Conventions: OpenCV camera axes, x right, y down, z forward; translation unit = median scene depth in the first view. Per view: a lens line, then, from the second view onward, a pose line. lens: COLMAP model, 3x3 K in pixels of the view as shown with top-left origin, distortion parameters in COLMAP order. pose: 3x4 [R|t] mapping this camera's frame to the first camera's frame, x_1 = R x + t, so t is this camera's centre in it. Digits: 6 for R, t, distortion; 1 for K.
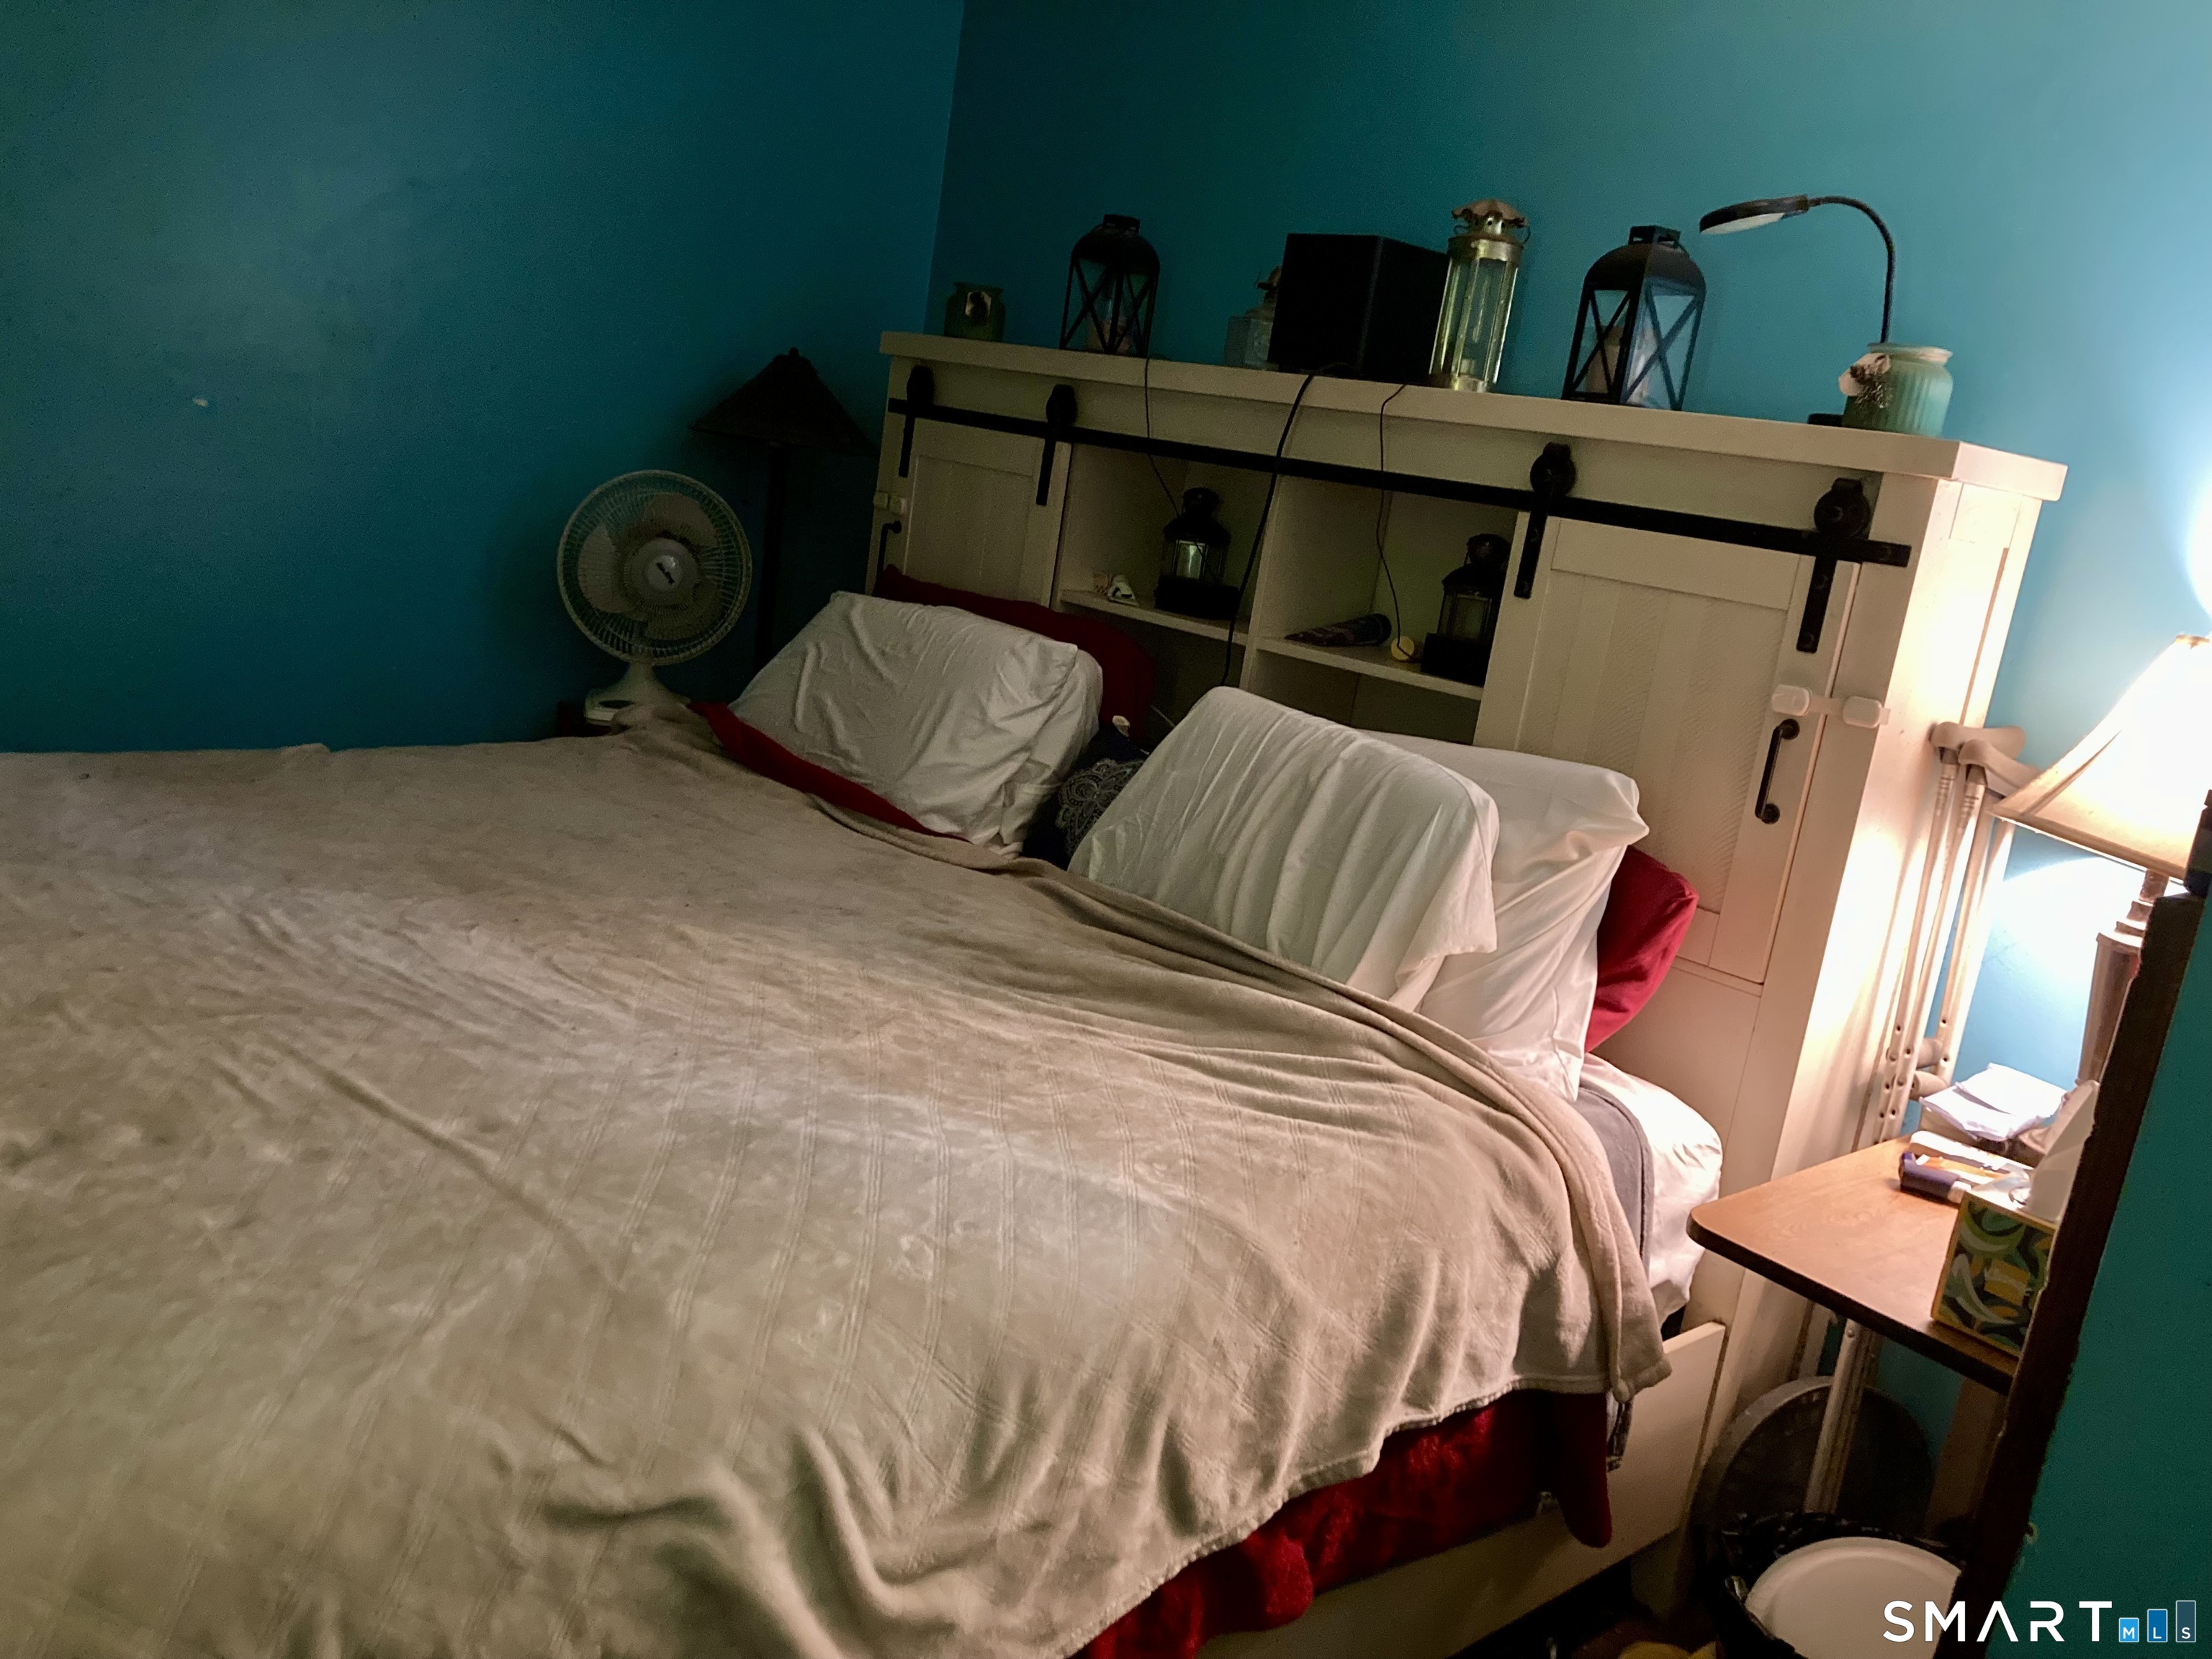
lens RADIAL K [[1807.4, 0, 1104.3], [0, 1807.4, 828.3], [0, 0, 1]] dist [0.061471, -0.040553]
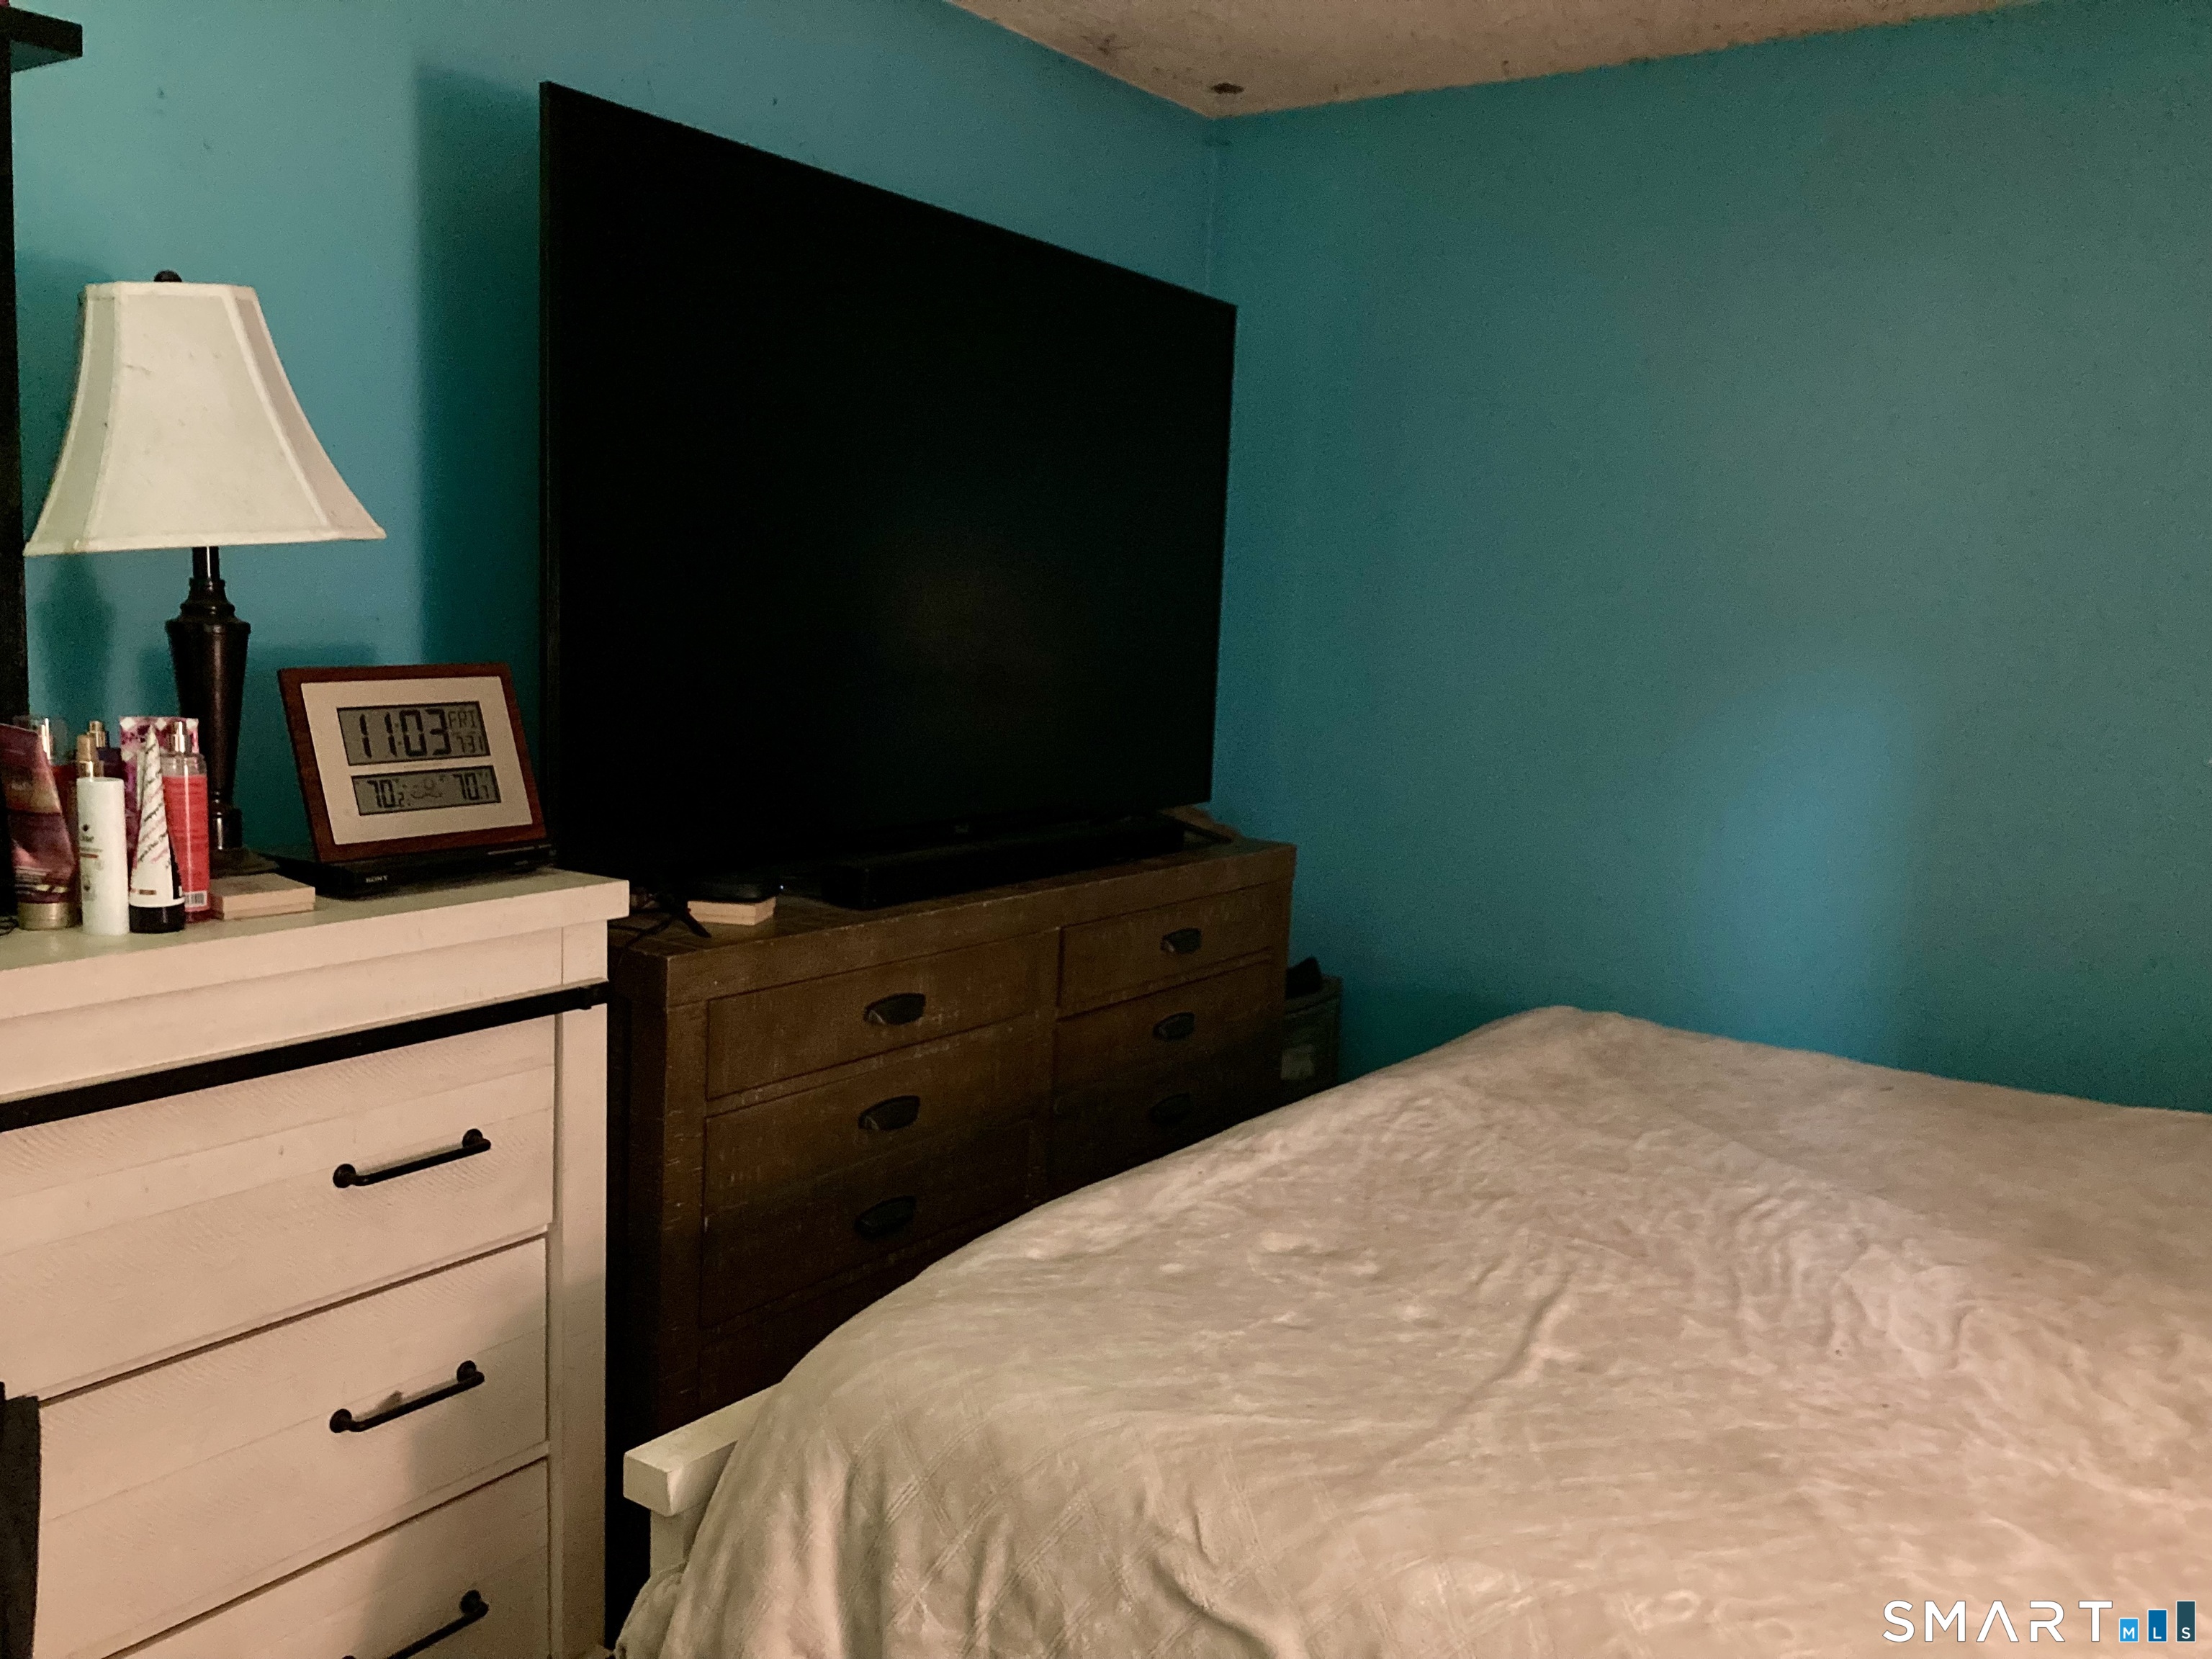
lens RADIAL K [[1807.4, 0, 1104.5], [0, 1807.4, 828.3], [0, 0, 1]] dist [0.061471, -0.040553]
pose [[0.244531, -0.009171, -0.969598, 0.684398], [-0.213536, 0.974897, -0.063074, -0.018039], [0.945837, 0.222468, 0.236434, 0.445543]]
